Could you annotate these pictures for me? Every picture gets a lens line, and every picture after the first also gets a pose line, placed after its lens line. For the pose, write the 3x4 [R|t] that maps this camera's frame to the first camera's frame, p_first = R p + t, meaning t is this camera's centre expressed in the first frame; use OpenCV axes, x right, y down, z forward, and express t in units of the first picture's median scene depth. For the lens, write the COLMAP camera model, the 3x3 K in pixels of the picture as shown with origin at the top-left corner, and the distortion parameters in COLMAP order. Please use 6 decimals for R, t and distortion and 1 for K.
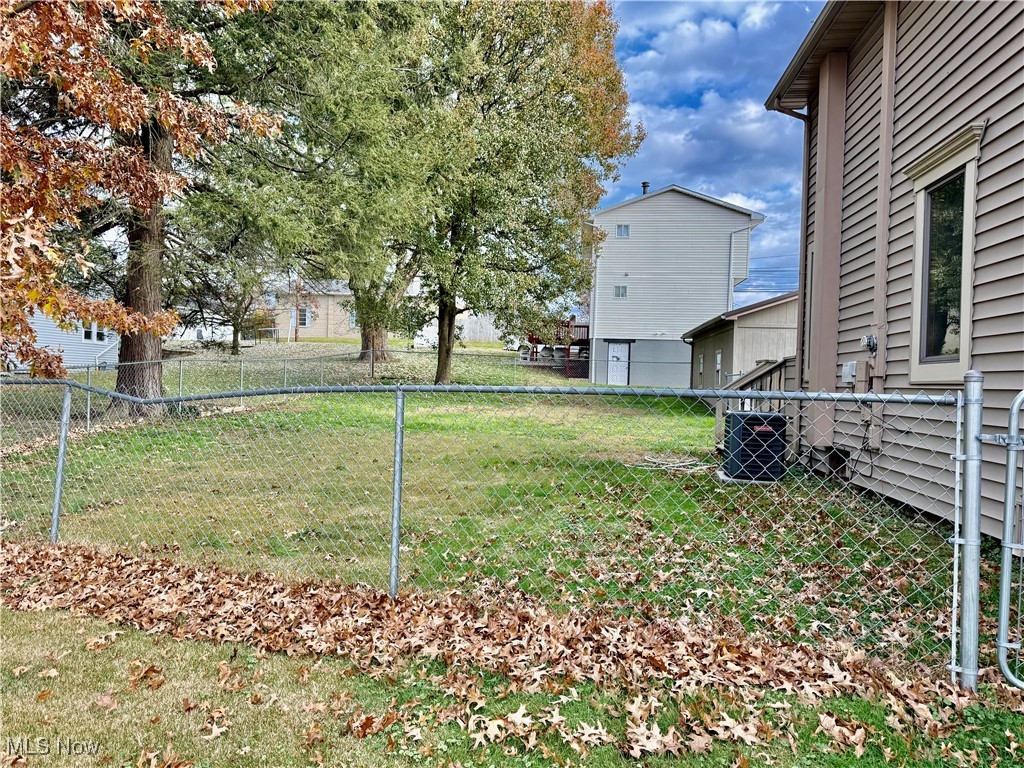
lens RADIAL K [[731.9, 0, 512.5], [0, 731.9, 390.5], [0, 0, 1]] dist [0.061926, -0.074914]
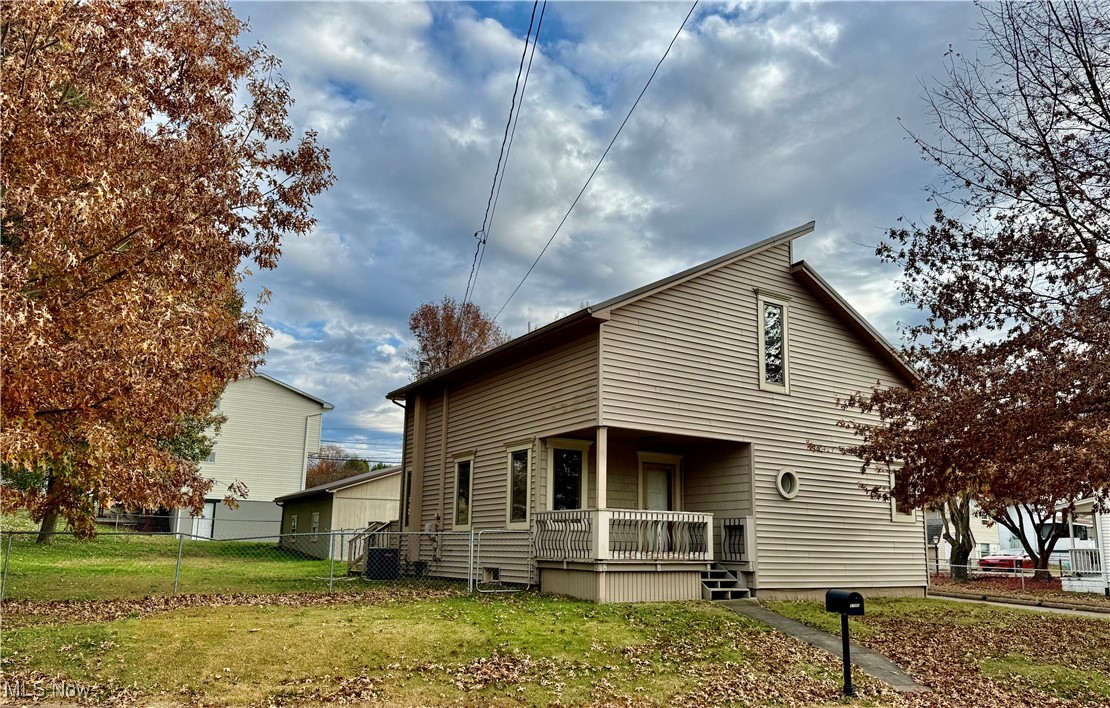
lens RADIAL K [[806.9, 0, 557.2], [0, 806.9, 419.1], [0, 0, 1]] dist [0.036212, -0.026069]
pose [[0.788400, 0.082098, 0.609660, -0.294817], [0.015316, 0.988128, -0.152870, 0.011749], [-0.614972, 0.129860, 0.777782, -0.470798]]
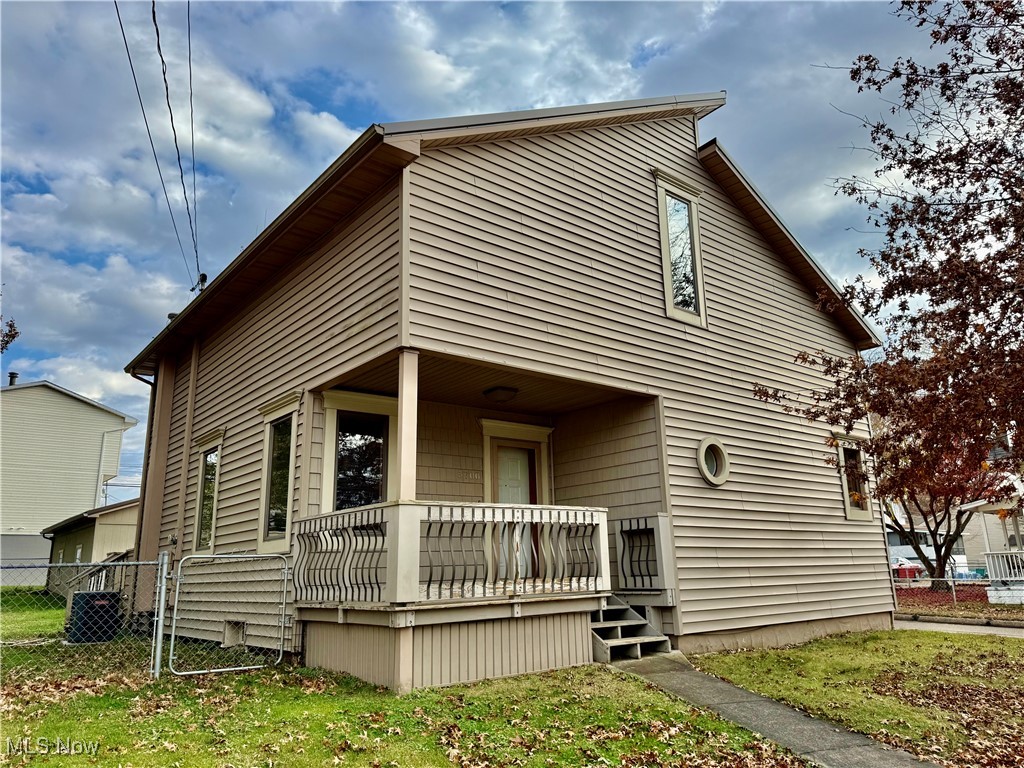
lens RADIAL K [[731.9, 0, 528.0], [0, 731.9, 383.6], [0, 0, 1]] dist [0.061926, -0.074914]
pose [[0.697794, 0.132434, 0.703950, -0.053704], [0.057840, 0.969133, -0.239657, 0.012891], [-0.713960, 0.207948, 0.668595, -0.232269]]
